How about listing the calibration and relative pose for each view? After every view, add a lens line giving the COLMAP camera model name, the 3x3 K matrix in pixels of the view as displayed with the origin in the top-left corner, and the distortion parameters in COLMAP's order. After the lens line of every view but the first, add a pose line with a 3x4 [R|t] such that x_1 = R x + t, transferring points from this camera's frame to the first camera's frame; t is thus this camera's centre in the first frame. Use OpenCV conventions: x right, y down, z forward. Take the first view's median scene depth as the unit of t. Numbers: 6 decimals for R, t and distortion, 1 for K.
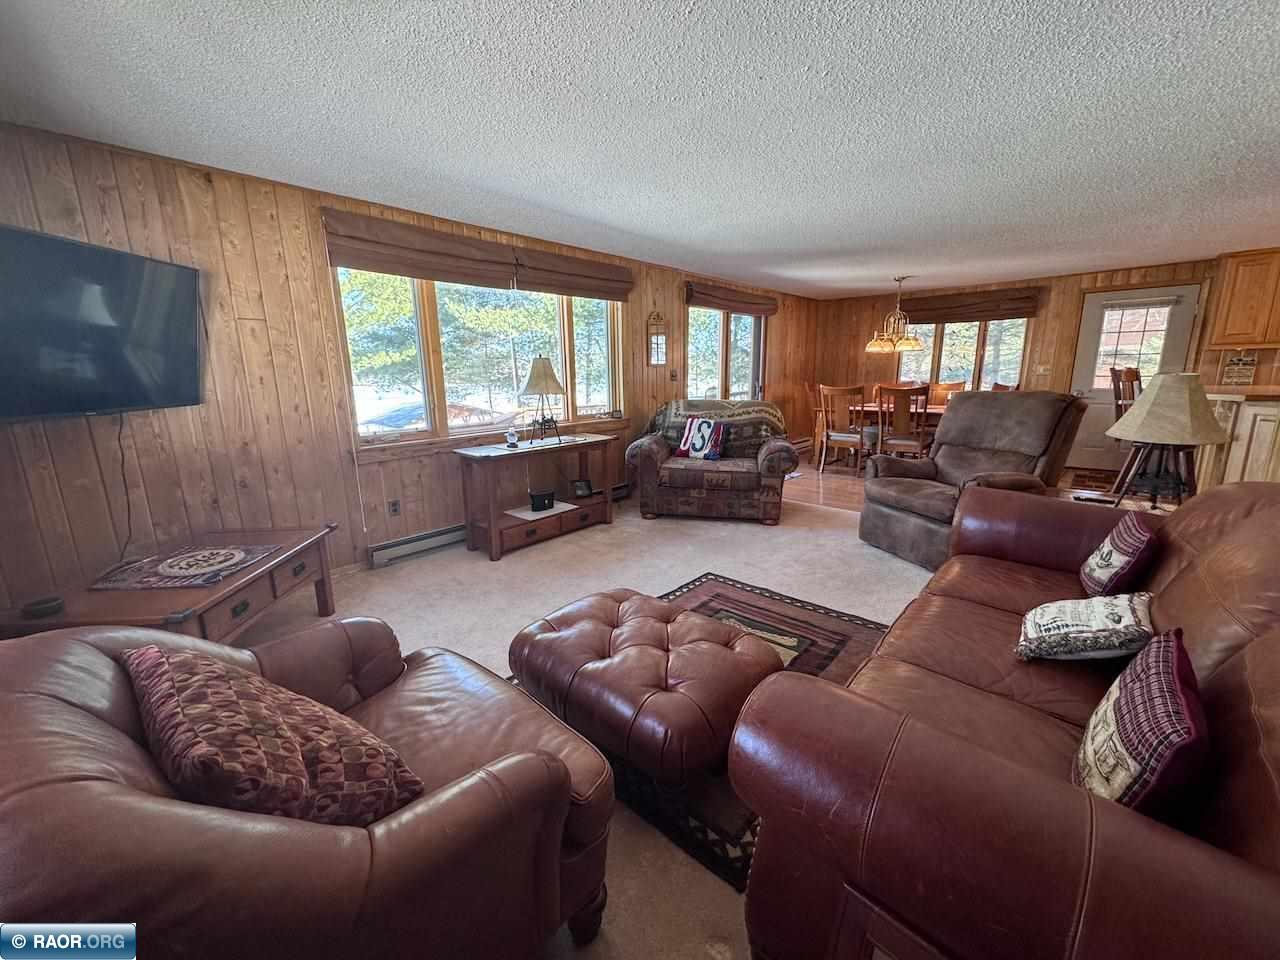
lens RADIAL K [[508.8, 0, 637.4], [0, 508.8, 482.3], [0, 0, 1]] dist [-0.003276, 0.000327]
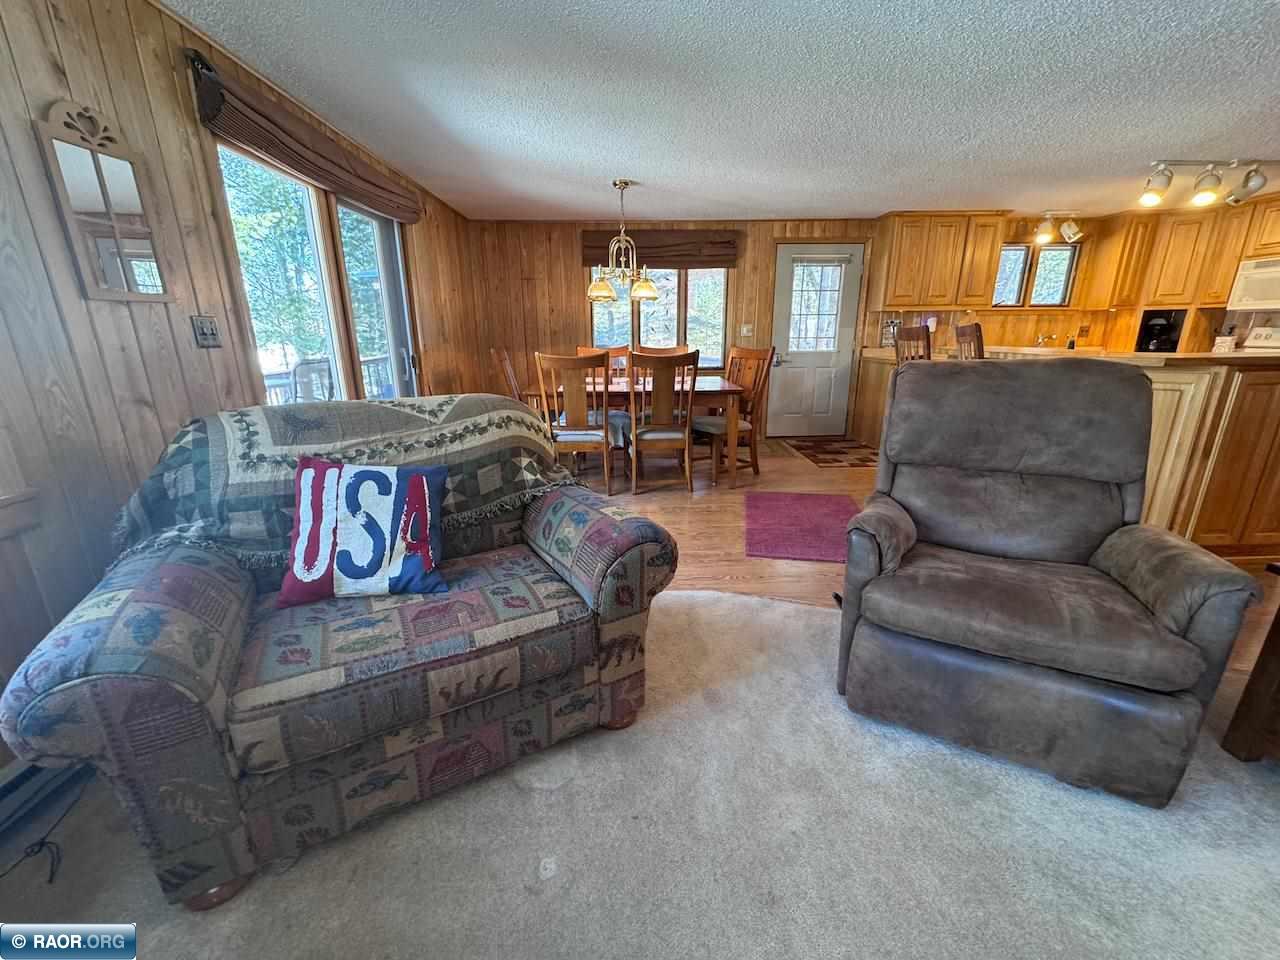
lens RADIAL K [[508.8, 0, 638.7], [0, 508.8, 479.7], [0, 0, 1]] dist [-0.003276, 0.000327]
pose [[0.725426, -0.182814, 0.663578, 0.042012], [0.142969, 0.983077, 0.114541, -0.123089], [-0.673288, 0.011780, 0.739286, 0.618907]]
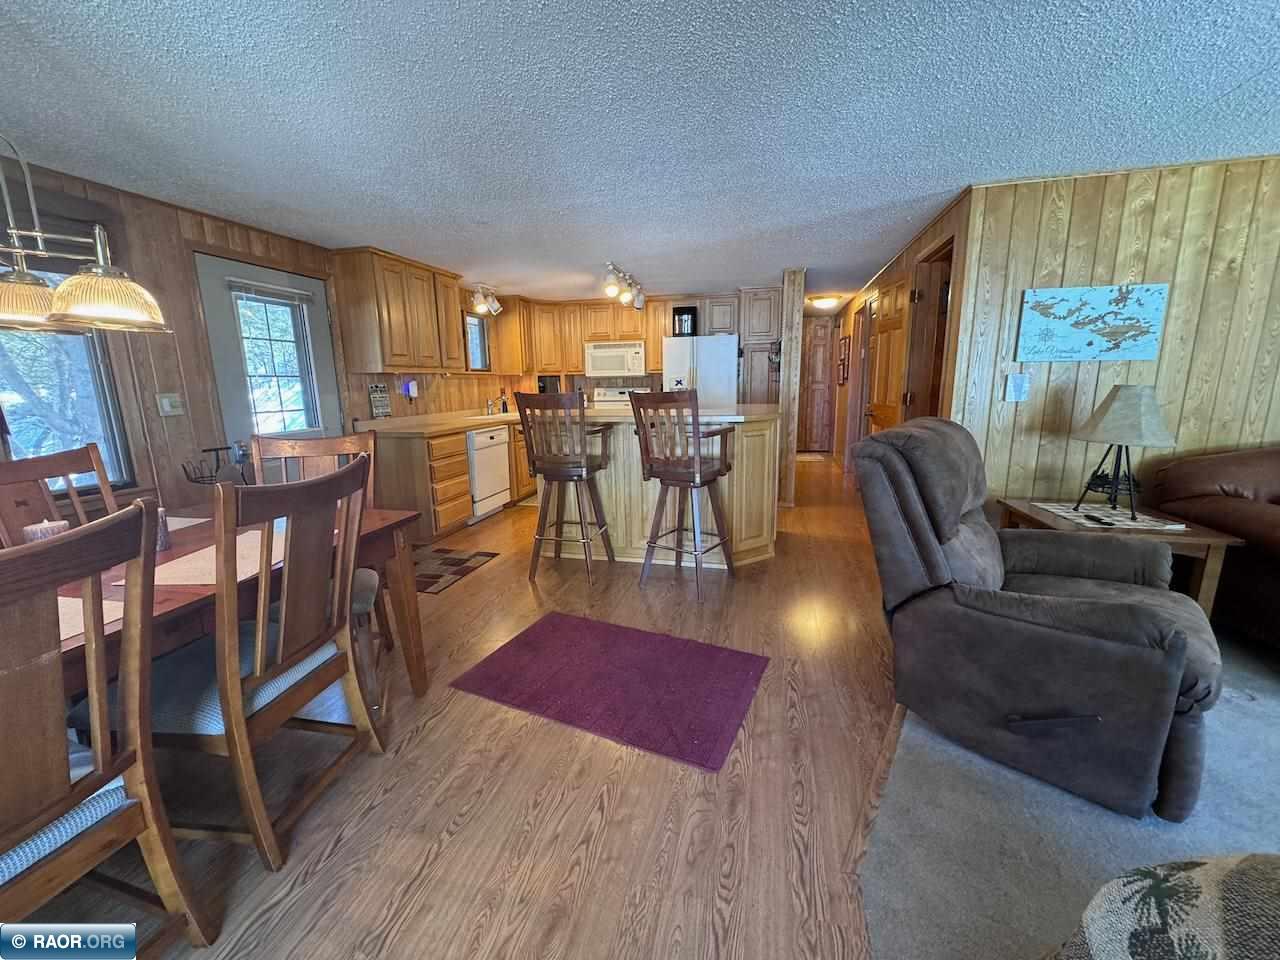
lens RADIAL K [[508.8, 0, 638.0], [0, 508.8, 481.1], [0, 0, 1]] dist [-0.003276, 0.000327]
pose [[-0.471393, -0.144882, 0.869941, 0.259274], [0.214718, 0.937878, 0.272545, -0.248104], [-0.855385, 0.315268, -0.411001, 1.101872]]
